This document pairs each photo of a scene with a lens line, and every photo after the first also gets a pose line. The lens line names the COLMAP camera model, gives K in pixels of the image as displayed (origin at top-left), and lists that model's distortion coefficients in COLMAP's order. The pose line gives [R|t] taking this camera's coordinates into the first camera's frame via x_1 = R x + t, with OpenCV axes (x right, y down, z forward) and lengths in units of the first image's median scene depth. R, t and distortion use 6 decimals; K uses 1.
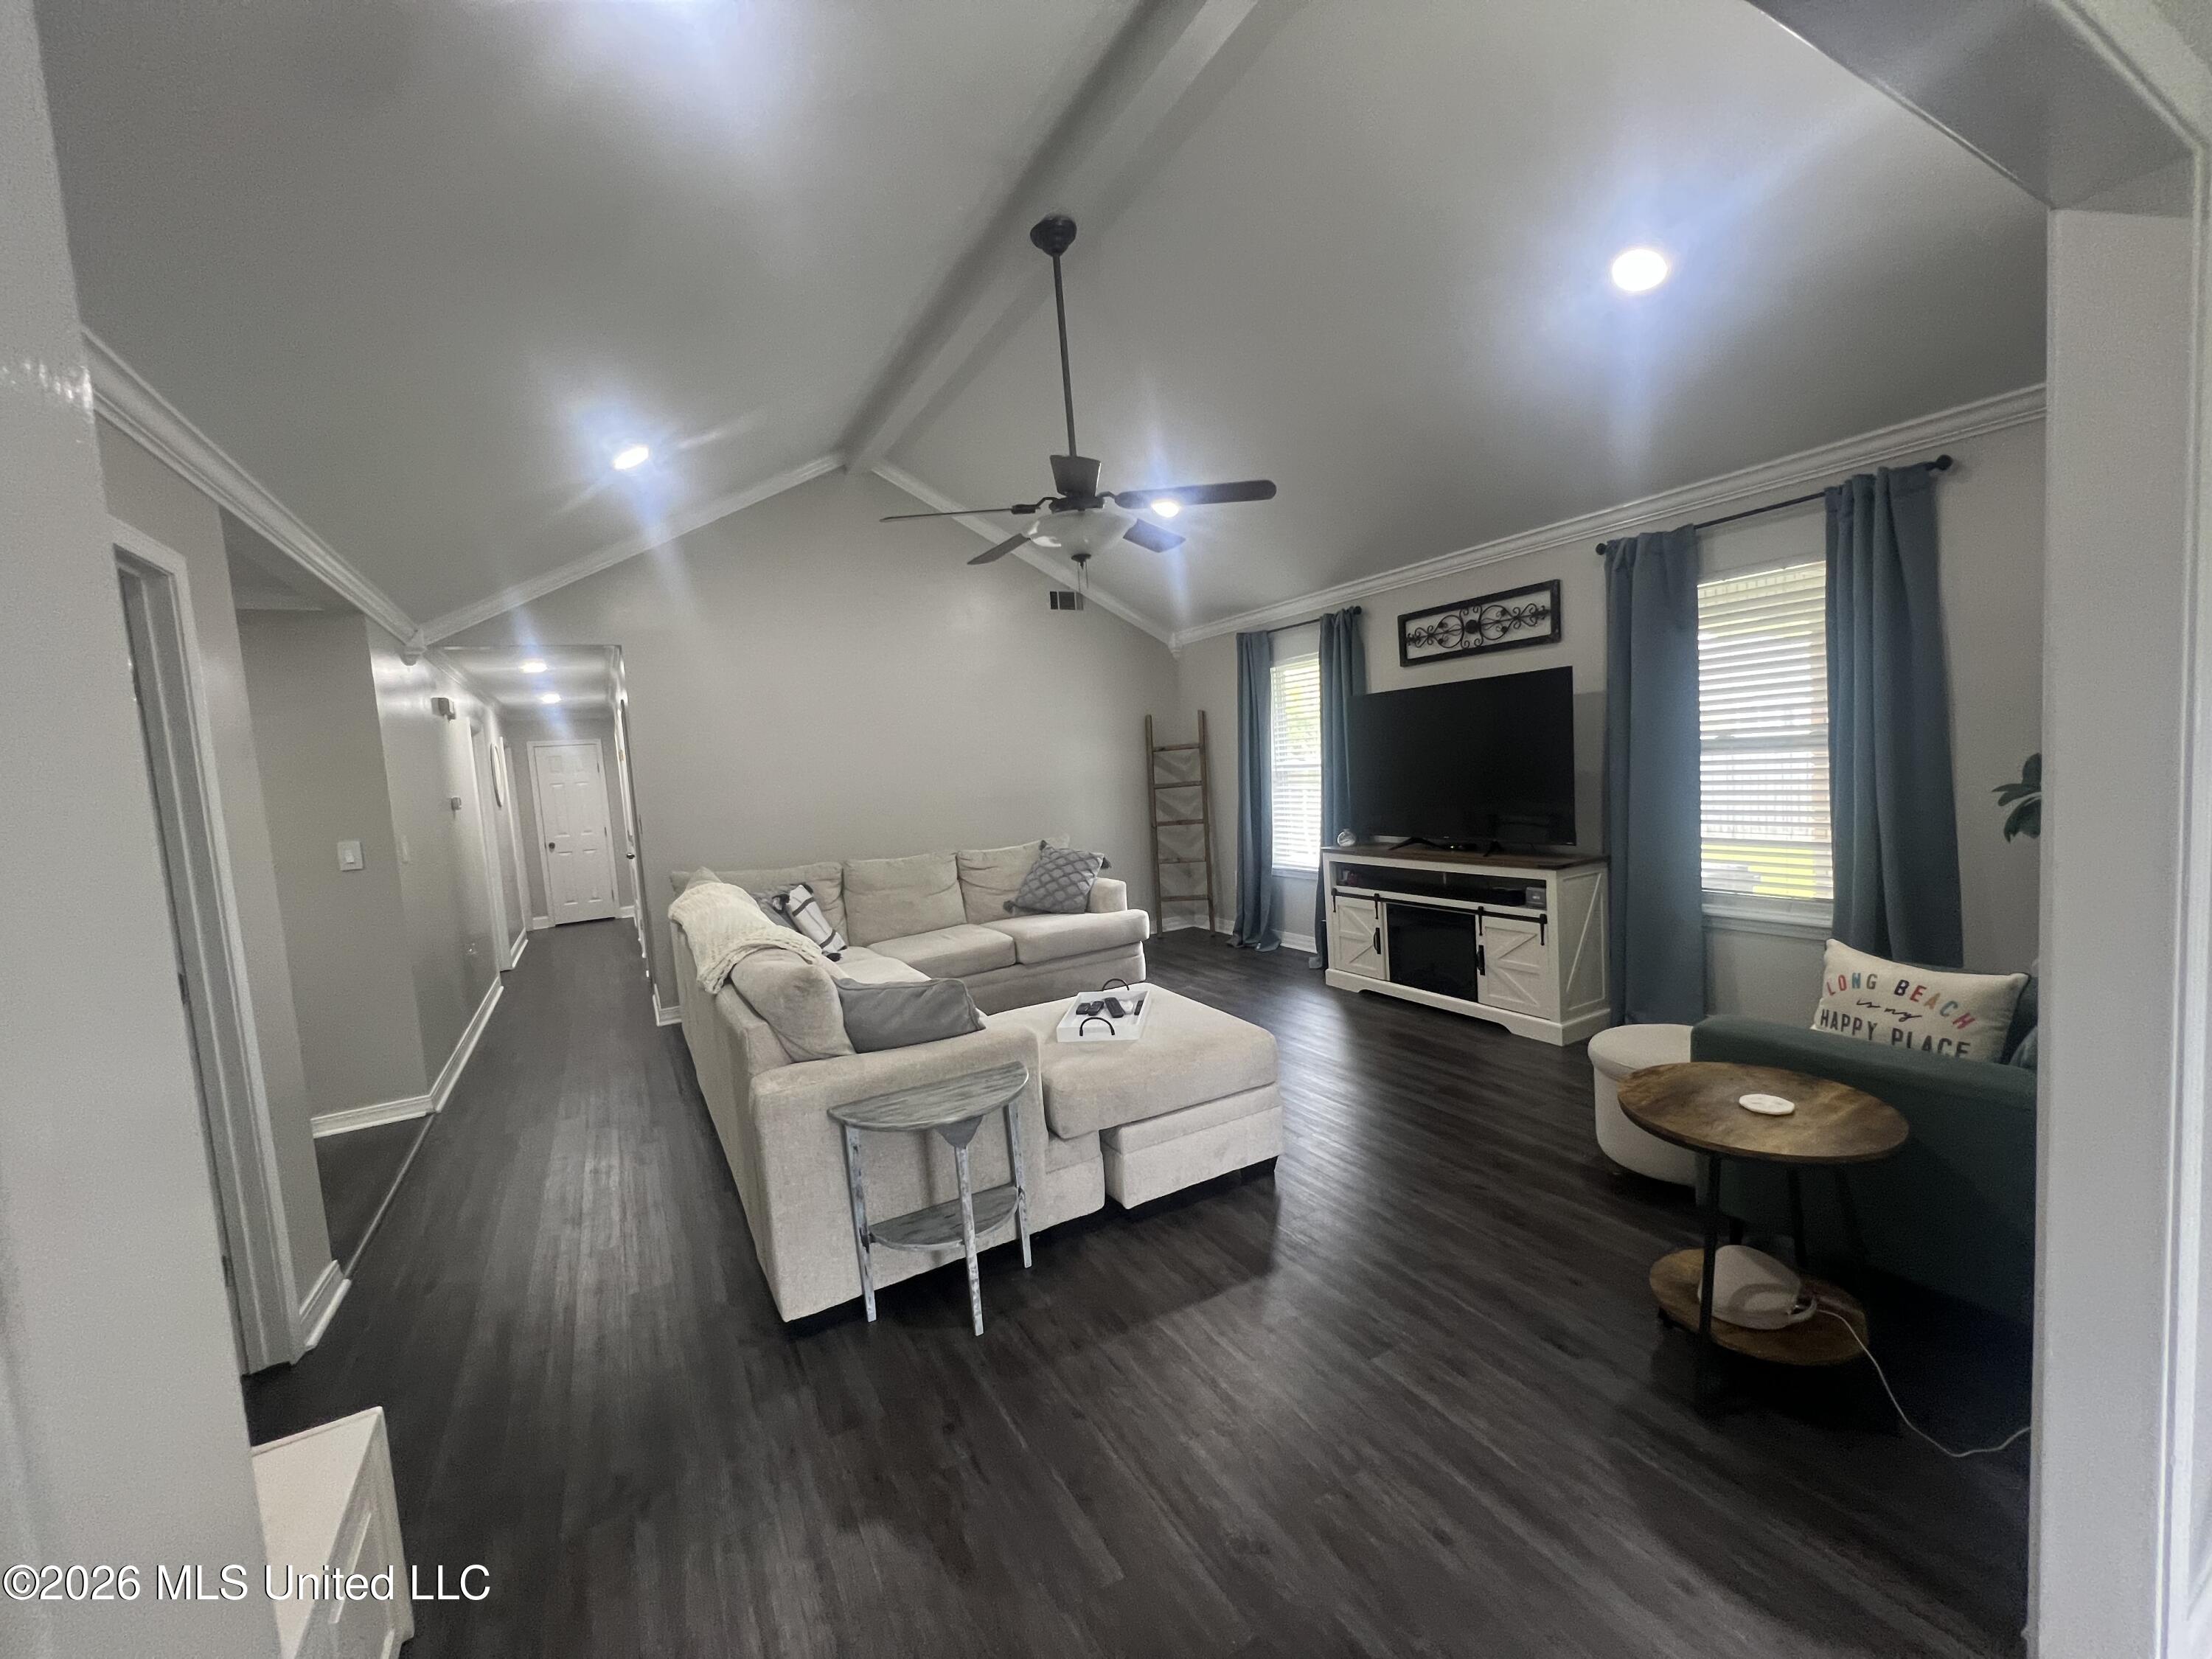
lens RADIAL K [[885.0, 0, 1102.0], [0, 885.0, 829.6], [0, 0, 1]] dist [-0.001502, 0.000601]
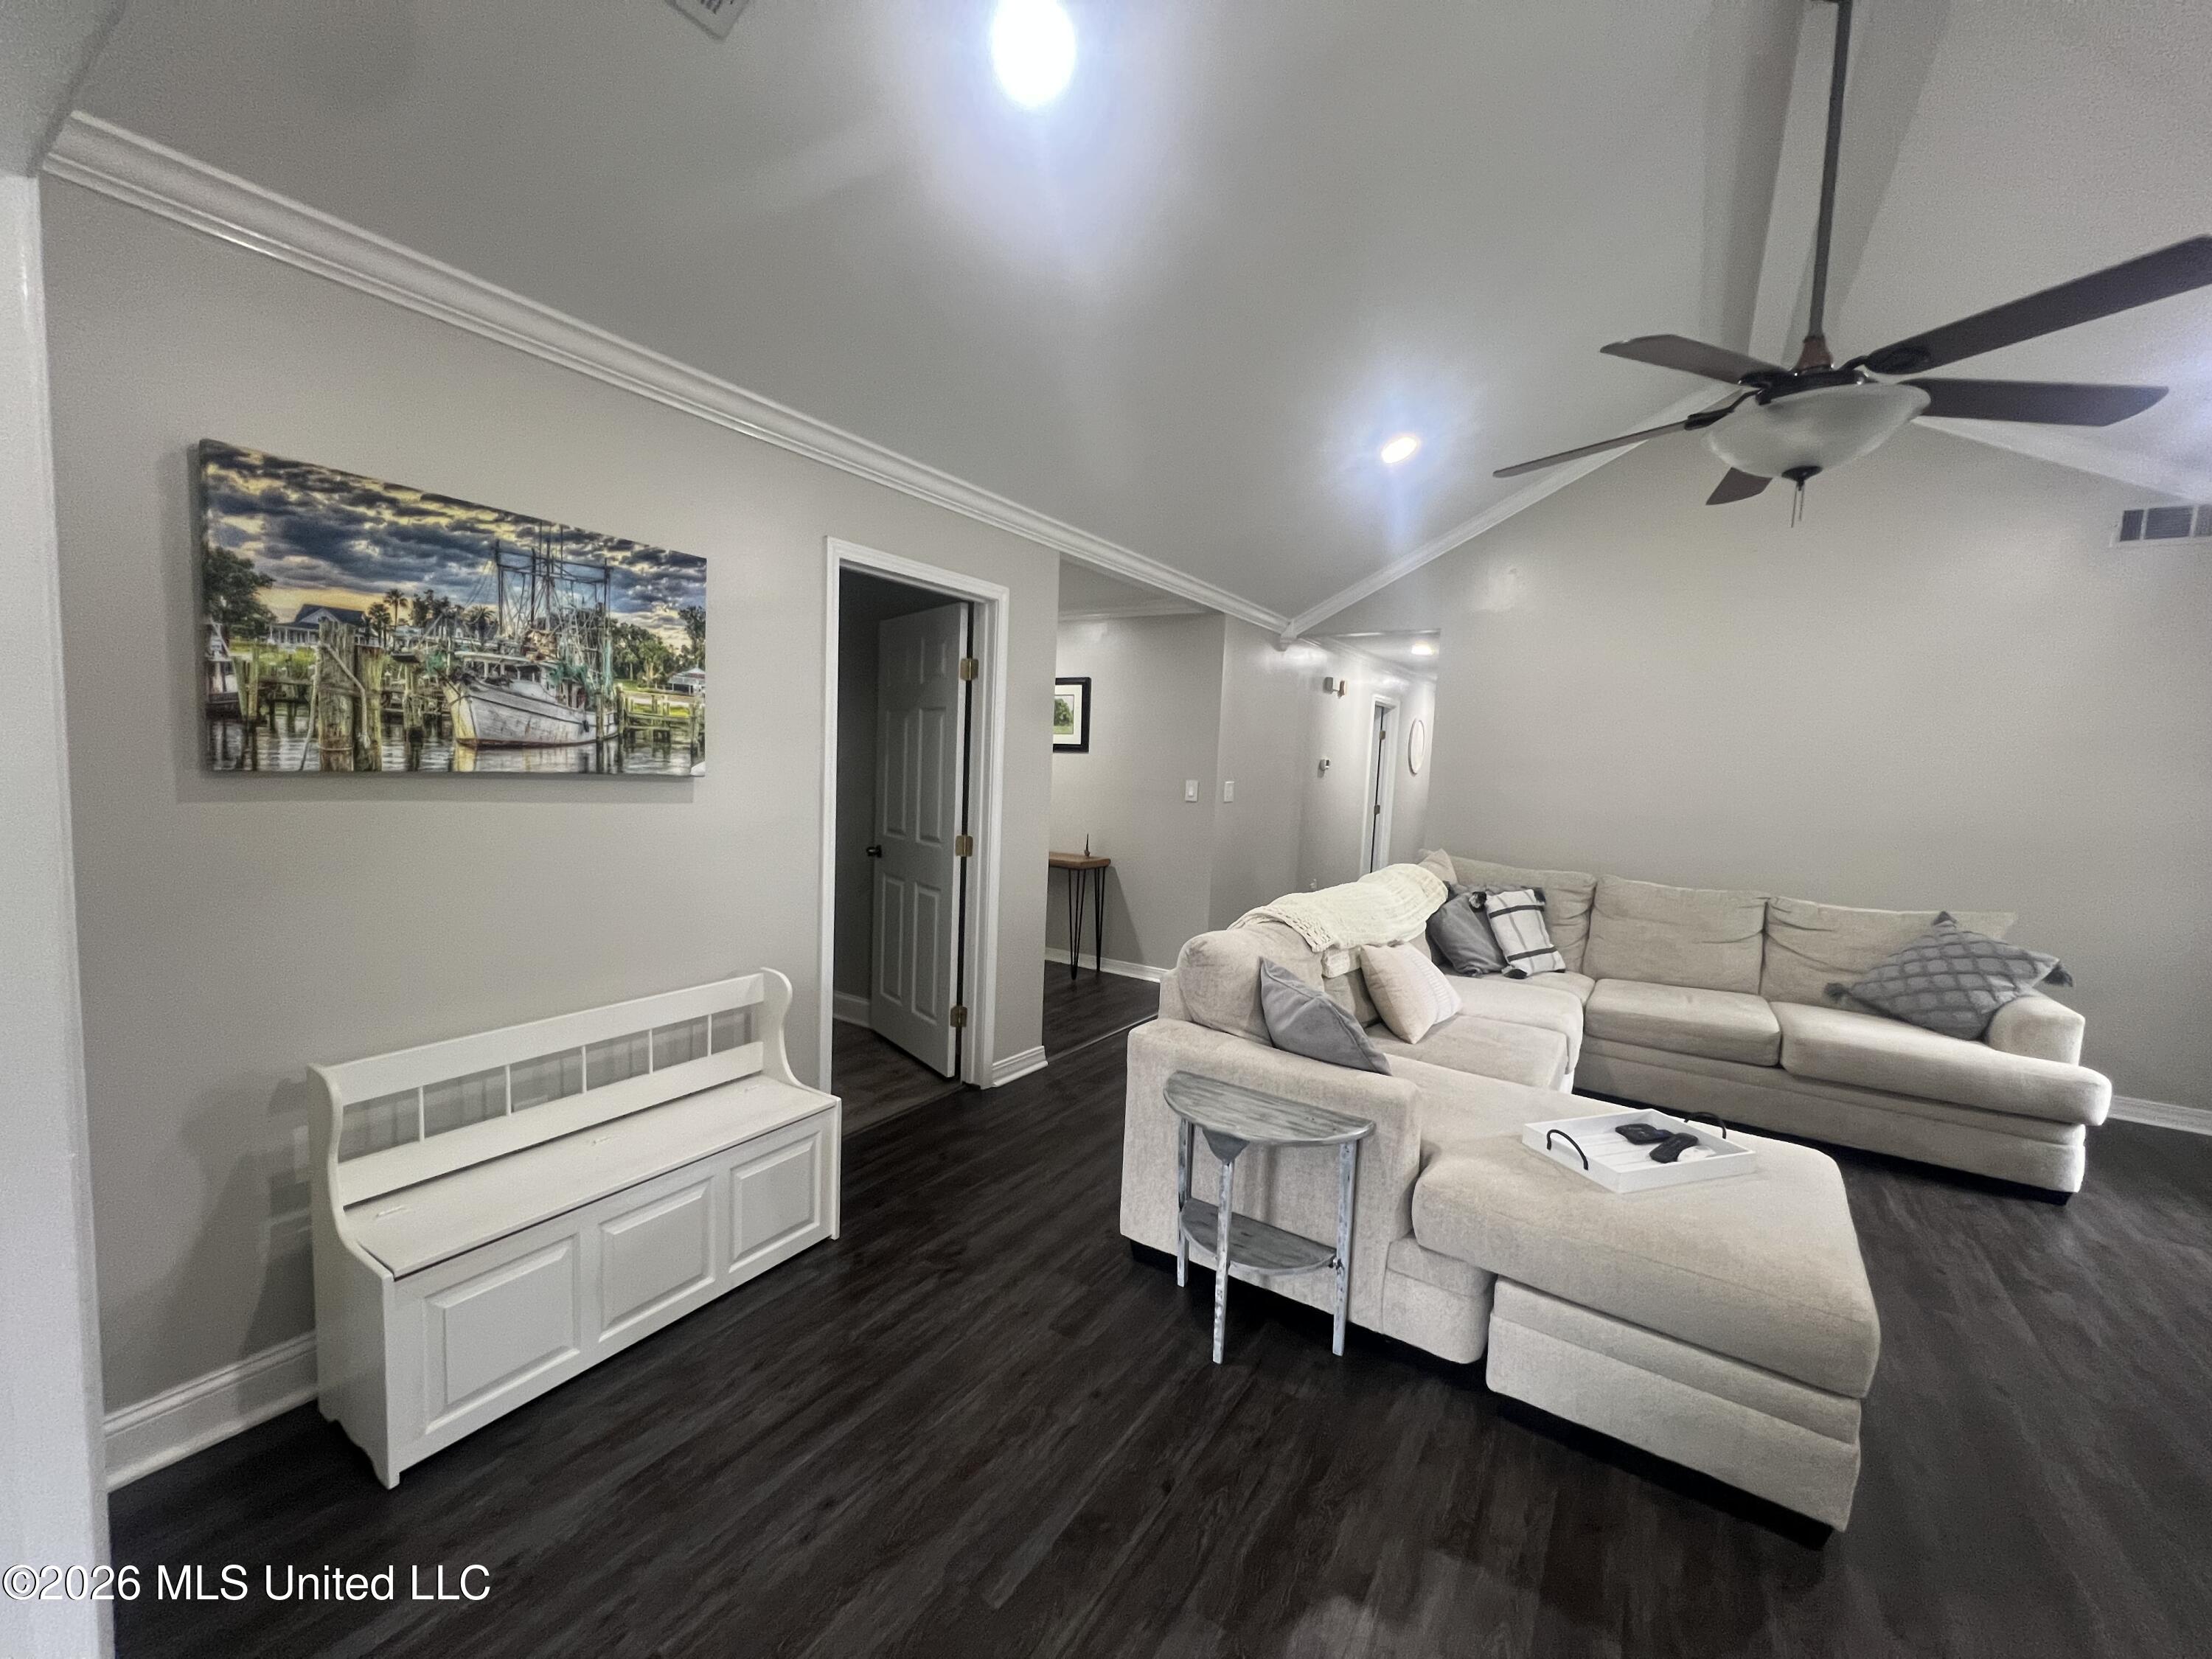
lens RADIAL K [[885.0, 0, 1102.0], [0, 885.0, 829.6], [0, 0, 1]] dist [-0.001502, 0.000601]
pose [[0.457789, 0.164021, -0.873800, 0.250187], [-0.146333, 0.983331, 0.107916, -0.032788], [0.876936, 0.078463, 0.474160, 0.188155]]
